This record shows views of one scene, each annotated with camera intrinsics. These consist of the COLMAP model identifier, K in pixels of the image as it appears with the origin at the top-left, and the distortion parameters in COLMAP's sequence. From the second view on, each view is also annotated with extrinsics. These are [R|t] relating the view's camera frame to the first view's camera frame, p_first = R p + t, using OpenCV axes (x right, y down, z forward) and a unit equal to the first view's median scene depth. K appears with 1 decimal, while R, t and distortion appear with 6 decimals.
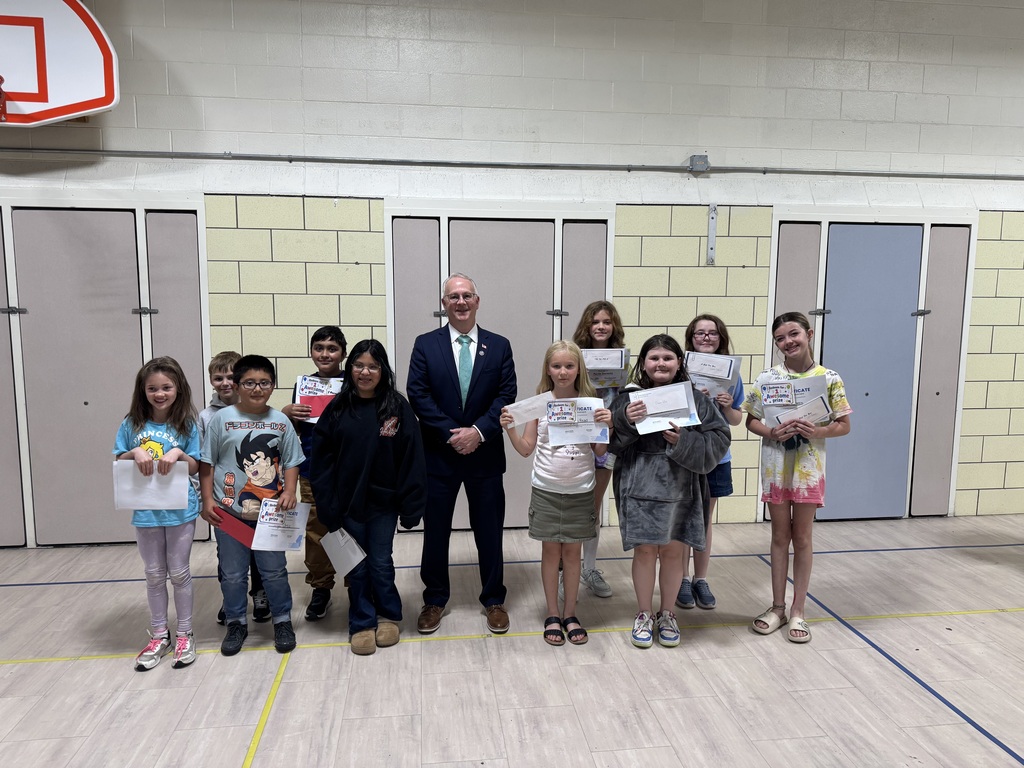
lens RADIAL K [[729.3, 0, 513.5], [0, 729.3, 383.9], [0, 0, 1]] dist [0.034385, -0.034498]
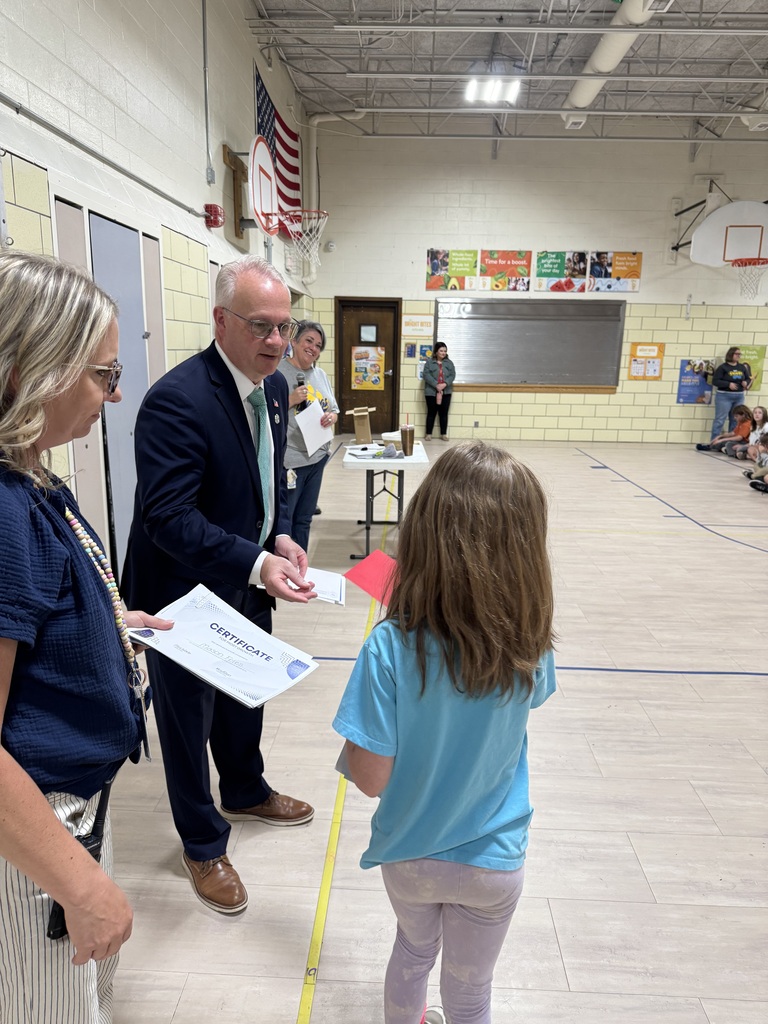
lens RADIAL K [[729.3, 0, 388.2], [0, 729.3, 506.8], [0, 0, 1]] dist [0.034385, -0.034498]
pose [[0.168292, -0.215624, 0.961865, -0.315645], [0.100723, 0.974437, 0.200819, -0.044926], [-0.980578, 0.063086, 0.185709, 0.590417]]
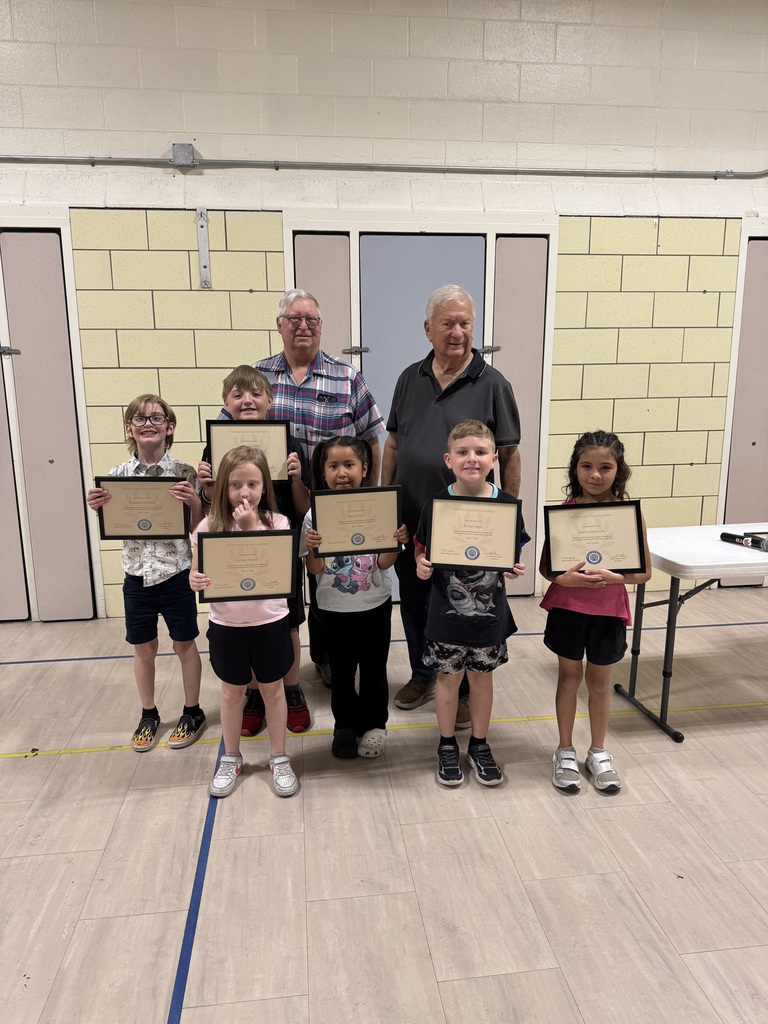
lens RADIAL K [[729.3, 0, 384.3], [0, 729.3, 512.4], [0, 0, 1]] dist [0.034385, -0.034498]
pose [[0.999883, -0.010288, -0.011324, 0.471532], [0.011196, 0.996465, 0.083263, 0.015209], [0.010427, -0.083381, 0.996463, 0.192629]]
